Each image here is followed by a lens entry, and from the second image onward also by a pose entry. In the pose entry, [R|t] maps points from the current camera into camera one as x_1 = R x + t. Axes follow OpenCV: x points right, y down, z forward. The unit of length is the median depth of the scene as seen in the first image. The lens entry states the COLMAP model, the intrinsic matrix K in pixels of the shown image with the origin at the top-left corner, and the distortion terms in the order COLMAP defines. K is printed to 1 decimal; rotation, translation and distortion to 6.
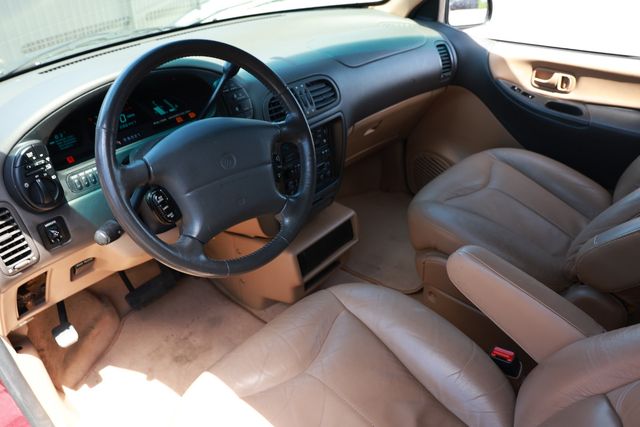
lens RADIAL K [[485.3, 0, 313.2], [0, 485.3, 213.2], [0, 0, 1]] dist [-0.099230, 0.069702]
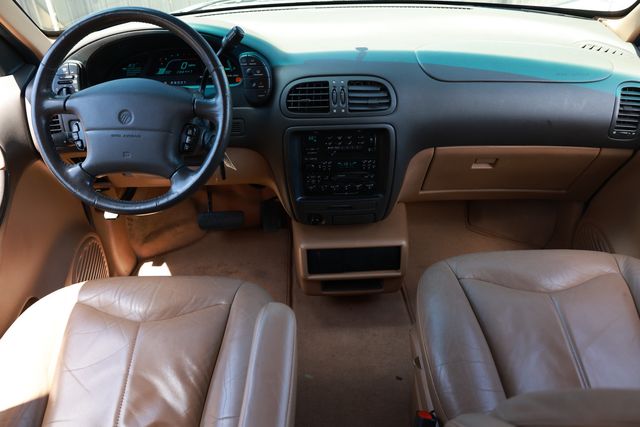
lens RADIAL K [[485.3, 0, 315.0], [0, 485.3, 214.4], [0, 0, 1]] dist [-0.099230, 0.069702]
pose [[0.682300, 0.422464, -0.596649, 0.460795], [-0.388592, 0.900865, 0.193491, -0.149098], [0.619243, 0.099834, 0.778827, 0.212791]]
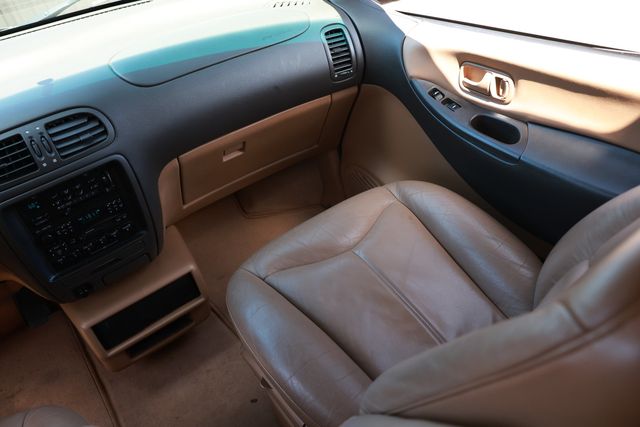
lens RADIAL K [[485.3, 0, 299.5], [0, 485.3, 207.4], [0, 0, 1]] dist [-0.099230, 0.069702]
pose [[0.969386, 0.039725, -0.242306, 0.424069], [-0.017345, 0.995439, 0.093808, -0.167545], [0.244927, -0.086734, 0.965654, 0.295831]]
